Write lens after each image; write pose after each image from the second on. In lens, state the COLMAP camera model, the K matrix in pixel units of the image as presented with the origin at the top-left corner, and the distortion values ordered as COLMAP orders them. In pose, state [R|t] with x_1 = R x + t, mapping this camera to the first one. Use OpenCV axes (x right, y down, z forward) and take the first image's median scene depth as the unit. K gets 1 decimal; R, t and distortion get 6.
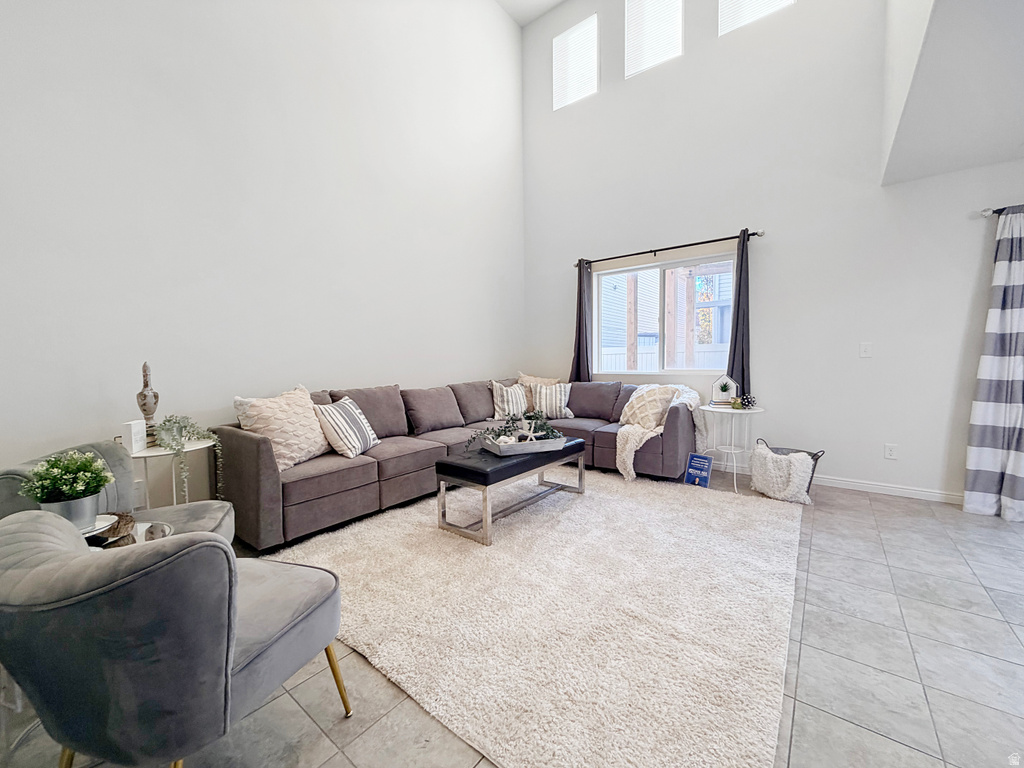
lens RADIAL K [[411.7, 0, 512.0], [0, 411.7, 384.0], [0, 0, 1]] dist [-0.000833, -0.000098]
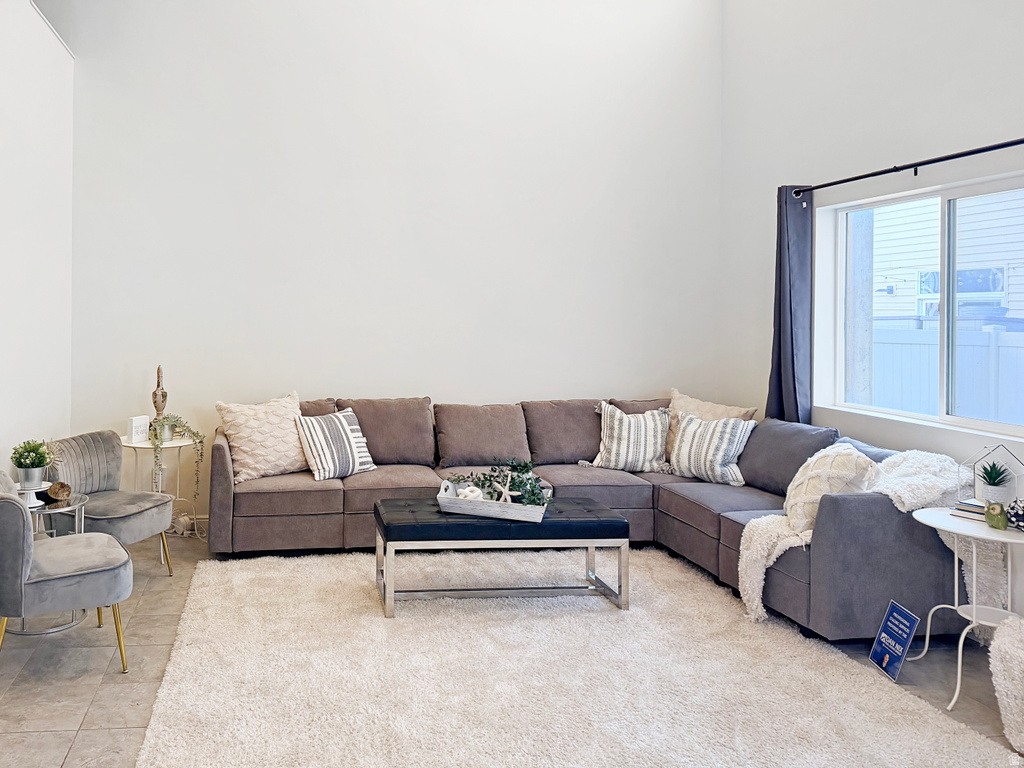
lens RADIAL K [[926.7, 0, 491.3], [0, 926.7, 315.6], [0, 0, 1]] dist [0.119457, -0.261562]
pose [[0.703978, 0.045209, -0.708781, 0.997347], [-0.062077, 0.998069, 0.002005, -0.156541], [0.707503, 0.042587, 0.705426, -0.127053]]
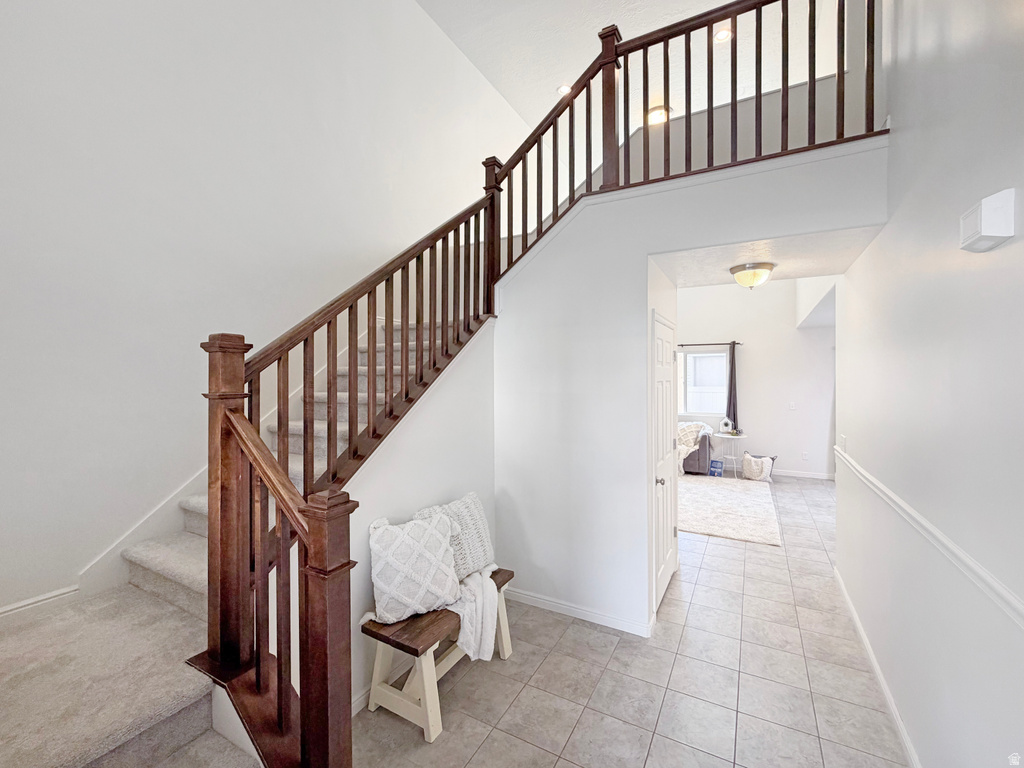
lens RADIAL K [[442.4, 0, 513.9], [0, 442.4, 376.4], [0, 0, 1]] dist [-0.001556, -0.000264]
pose [[0.987578, 0.009501, 0.156839, -0.872890], [-0.000858, 0.998481, -0.055085, -0.111543], [-0.157124, 0.054266, 0.986087, -0.977394]]
